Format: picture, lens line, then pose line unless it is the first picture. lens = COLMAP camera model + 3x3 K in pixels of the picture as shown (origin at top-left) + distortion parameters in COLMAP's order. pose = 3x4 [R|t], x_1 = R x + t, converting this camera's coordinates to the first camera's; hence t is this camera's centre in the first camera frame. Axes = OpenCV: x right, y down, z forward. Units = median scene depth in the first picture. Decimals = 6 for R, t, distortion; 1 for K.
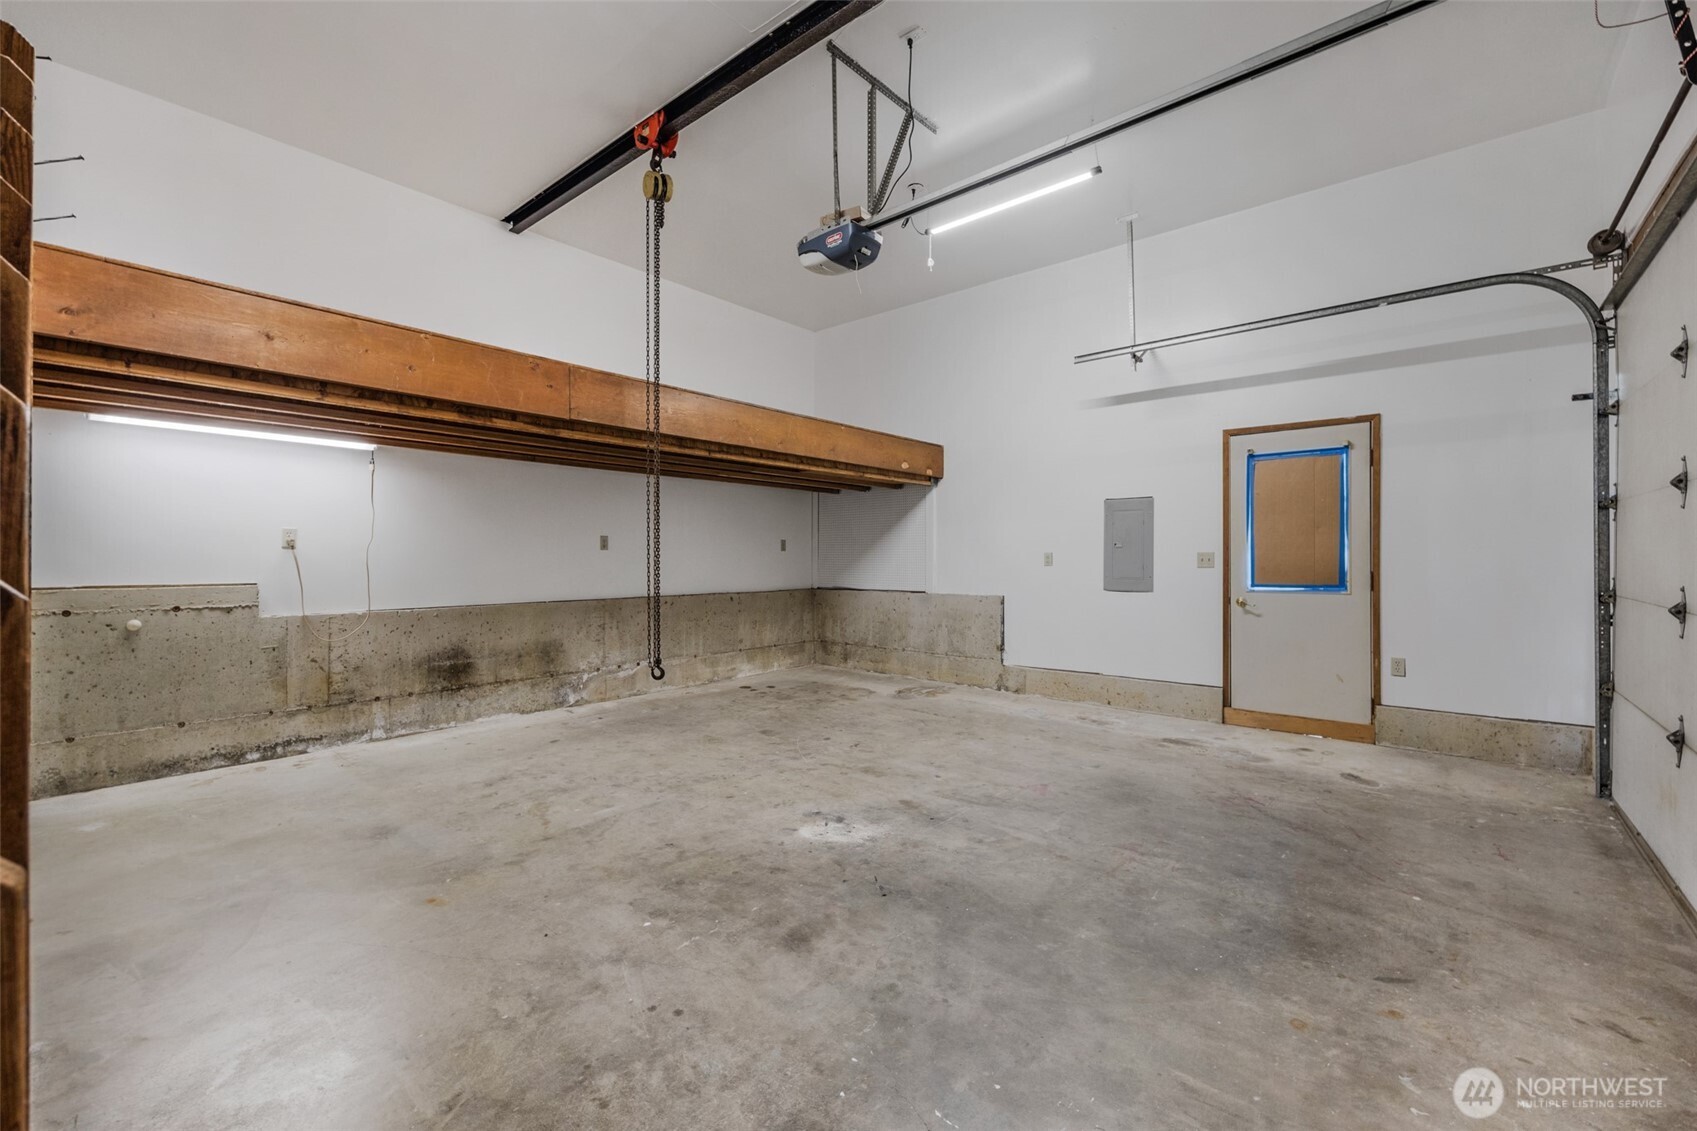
lens RADIAL K [[697.6, 0, 845.6], [0, 697.6, 556.9], [0, 0, 1]] dist [0.001210, 0.000368]
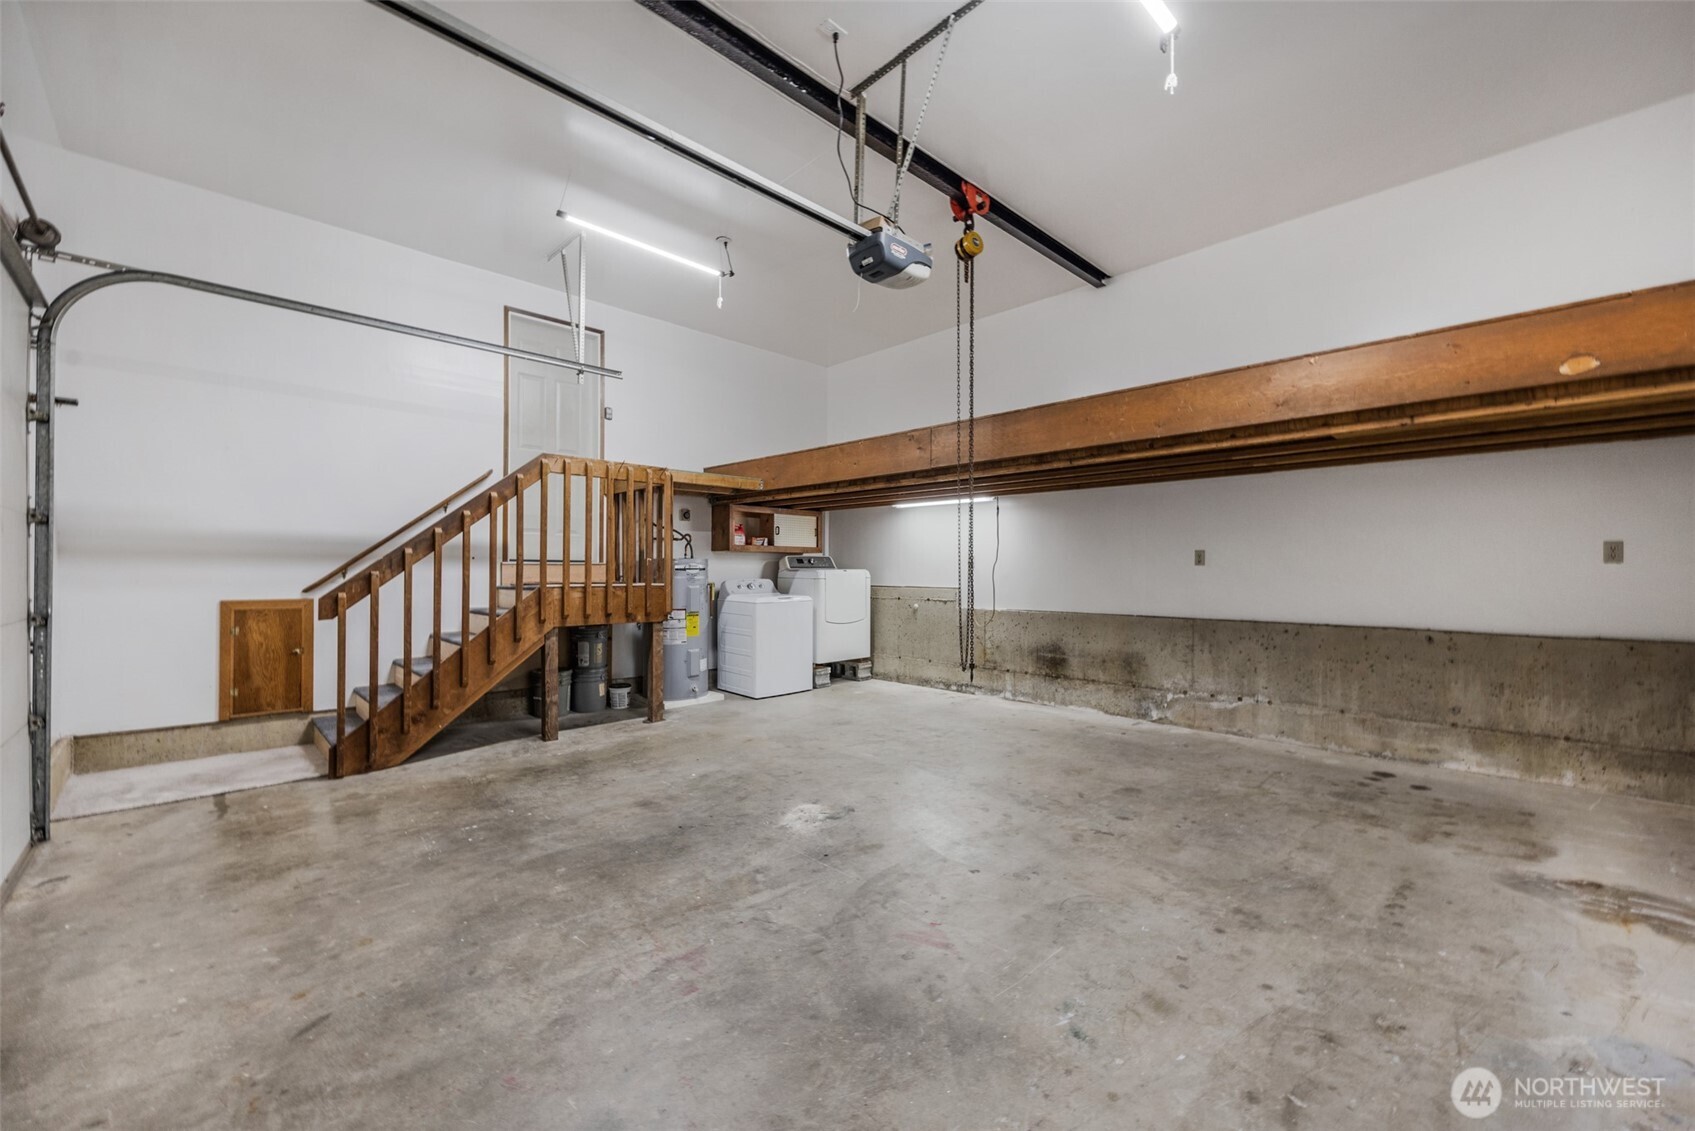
lens RADIAL K [[684.7, 0, 887.6], [0, 684.7, 567.1], [0, 0, 1]] dist [-0.000018, -0.000698]
pose [[-0.065110, -0.006004, -0.997860, 0.782904], [-0.001208, 0.999982, -0.005938, -0.002776], [0.997877, 0.000819, -0.065117, 0.866120]]
